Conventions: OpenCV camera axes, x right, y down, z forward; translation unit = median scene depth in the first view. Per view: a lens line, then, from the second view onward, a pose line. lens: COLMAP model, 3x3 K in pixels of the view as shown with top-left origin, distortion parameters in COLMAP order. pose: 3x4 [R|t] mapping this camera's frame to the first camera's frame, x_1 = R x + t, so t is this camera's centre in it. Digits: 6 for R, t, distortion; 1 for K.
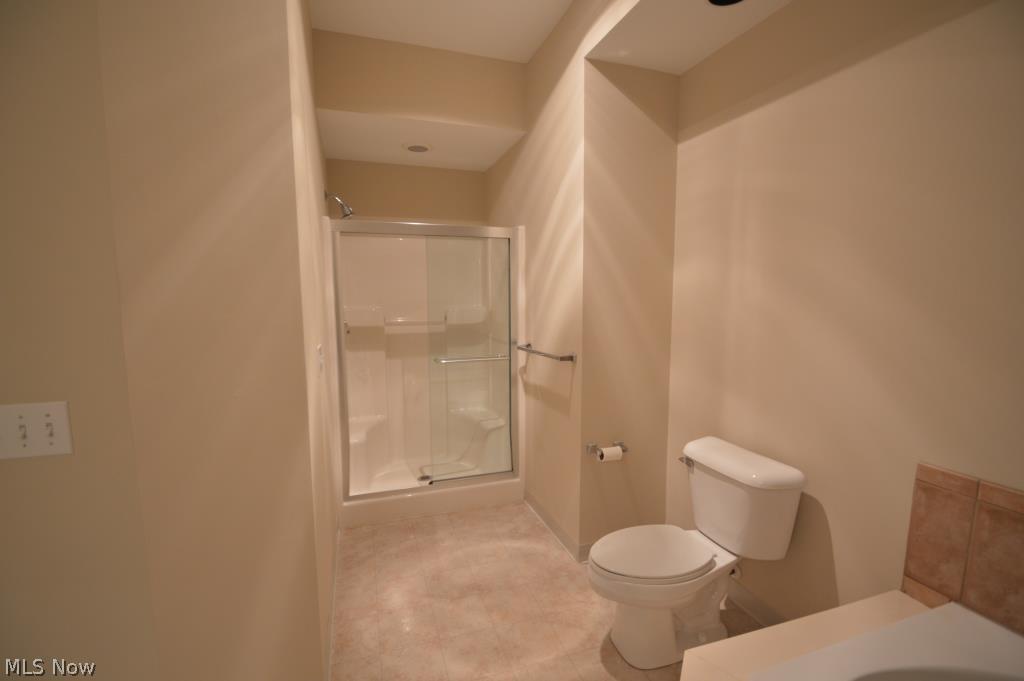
lens RADIAL K [[453.1, 0, 507.9], [0, 453.1, 344.2], [0, 0, 1]] dist [0.010071, -0.014514]
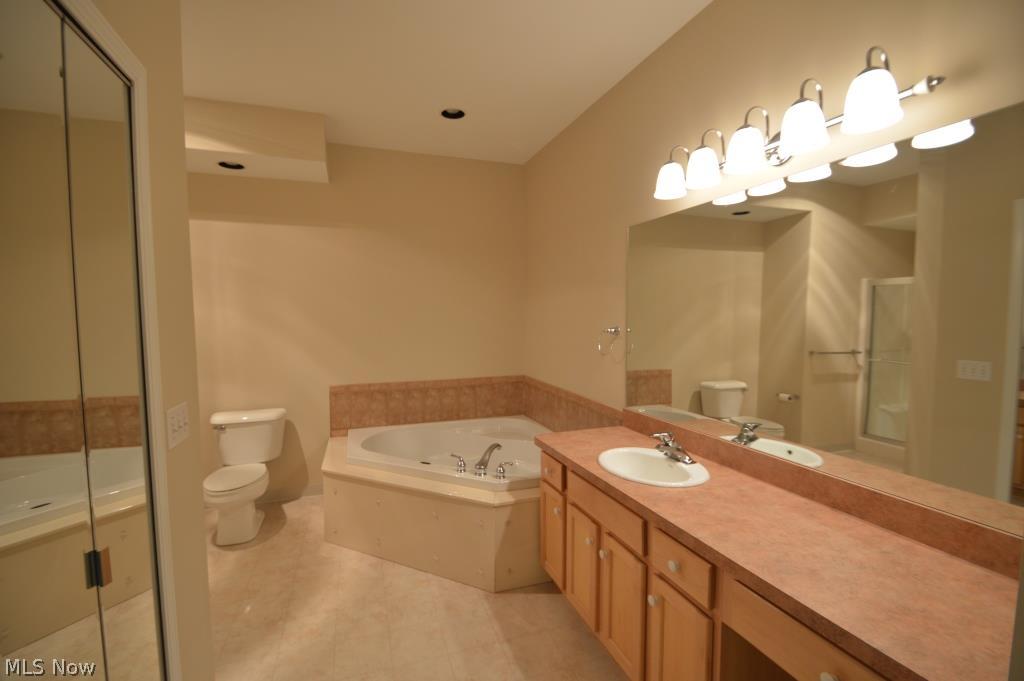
lens RADIAL K [[453.1, 0, 507.9], [0, 453.1, 344.2], [0, 0, 1]] dist [0.010071, -0.014514]
pose [[0.003514, -0.050409, 0.998722, -1.730481], [0.119574, 0.991584, 0.049628, 0.012136], [-0.992819, 0.119246, 0.009512, -0.092588]]
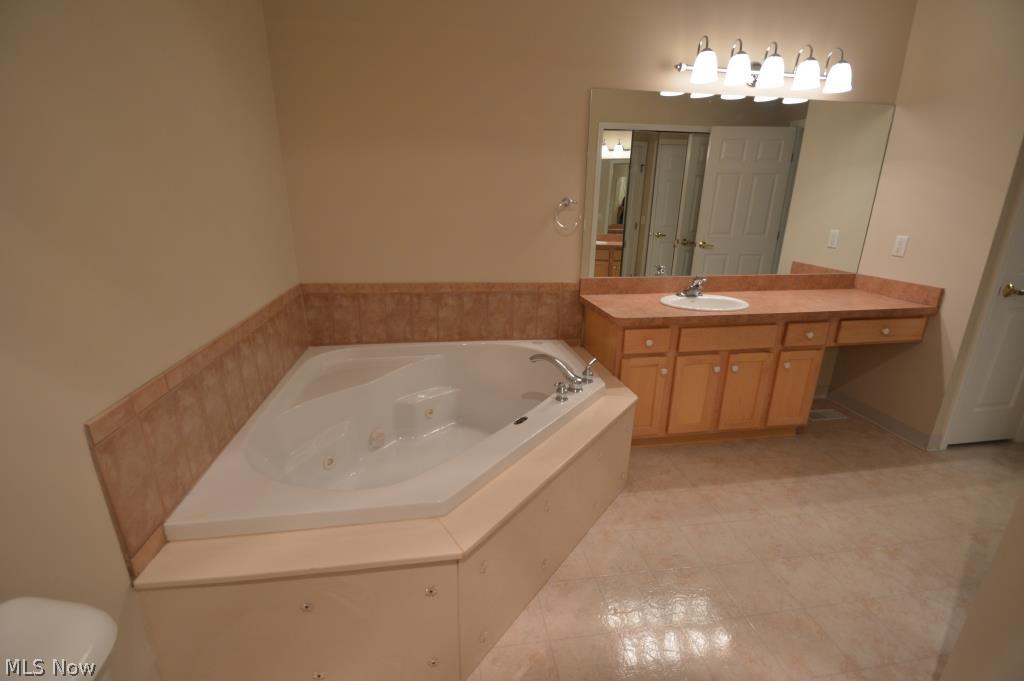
lens RADIAL K [[453.1, 0, 507.9], [0, 453.1, 344.2], [0, 0, 1]] dist [0.010071, -0.014514]
pose [[-0.983258, -0.056538, 0.173227, 0.132088], [0.019937, 0.911562, 0.410680, -0.134789], [-0.181126, 0.407257, -0.895173, 1.460736]]
